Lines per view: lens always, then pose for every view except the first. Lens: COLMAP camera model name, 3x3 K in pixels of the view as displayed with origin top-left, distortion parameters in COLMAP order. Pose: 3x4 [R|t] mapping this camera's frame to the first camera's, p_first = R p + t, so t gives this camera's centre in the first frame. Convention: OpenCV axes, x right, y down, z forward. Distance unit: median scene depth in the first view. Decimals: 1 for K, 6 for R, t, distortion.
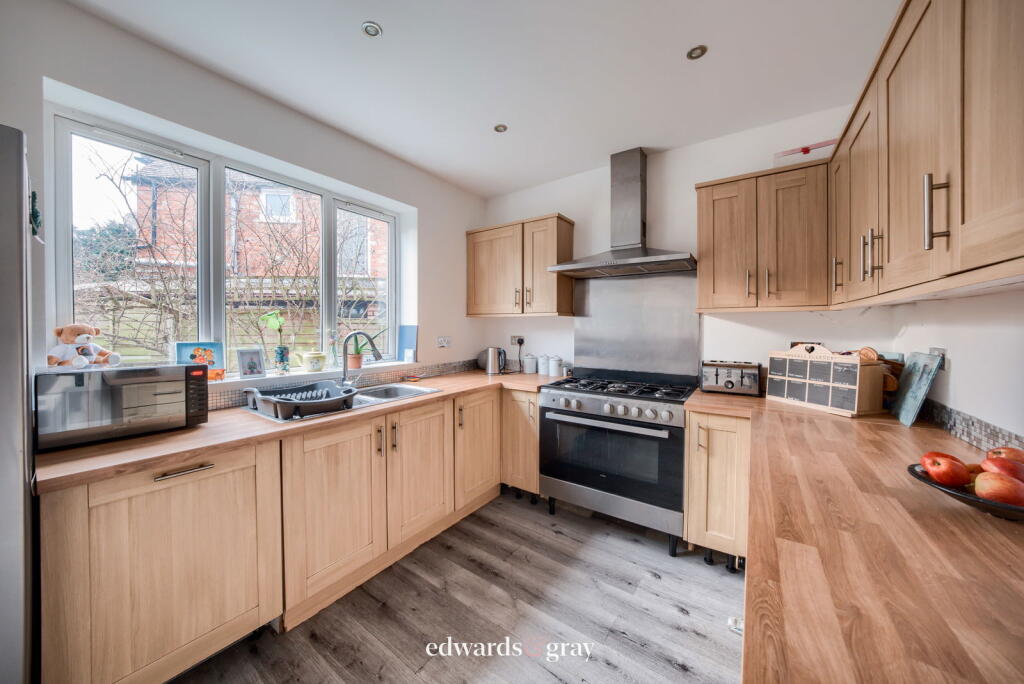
lens RADIAL K [[347.1, 0, 512.3], [0, 347.1, 337.2], [0, 0, 1]] dist [-0.017873, -0.000024]
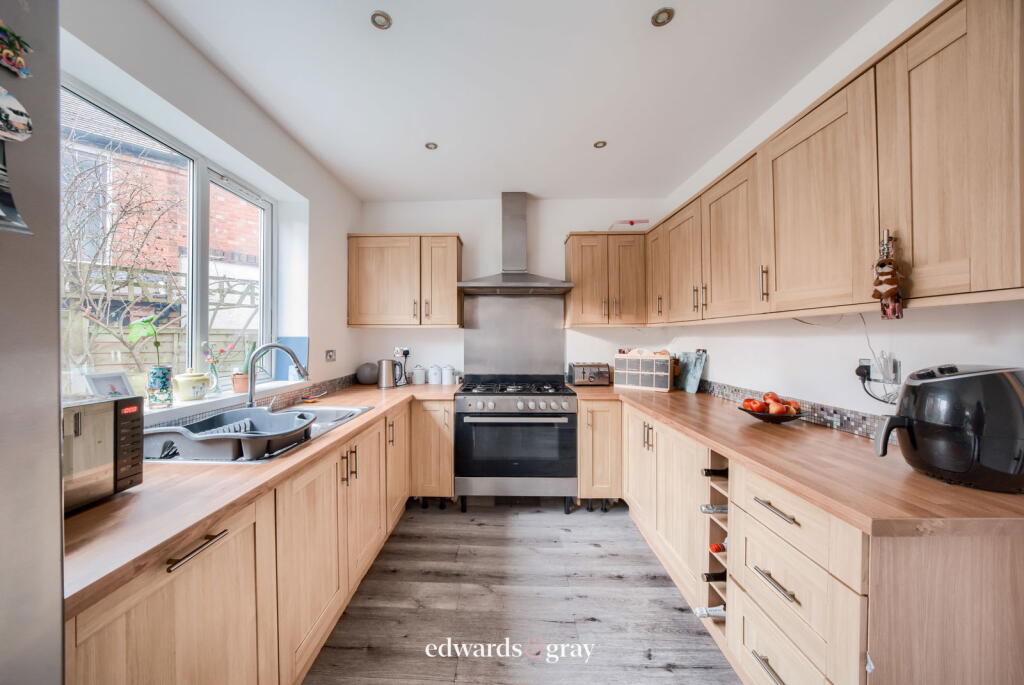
lens RADIAL K [[339.0, 0, 512.0], [0, 339.0, 342.5], [0, 0, 1]] dist [-0.016996, -0.000045]
pose [[0.831240, -0.009431, 0.555833, -0.400478], [0.018765, 0.999762, -0.011100, -0.001371], [-0.555596, 0.019657, 0.831220, 0.039638]]
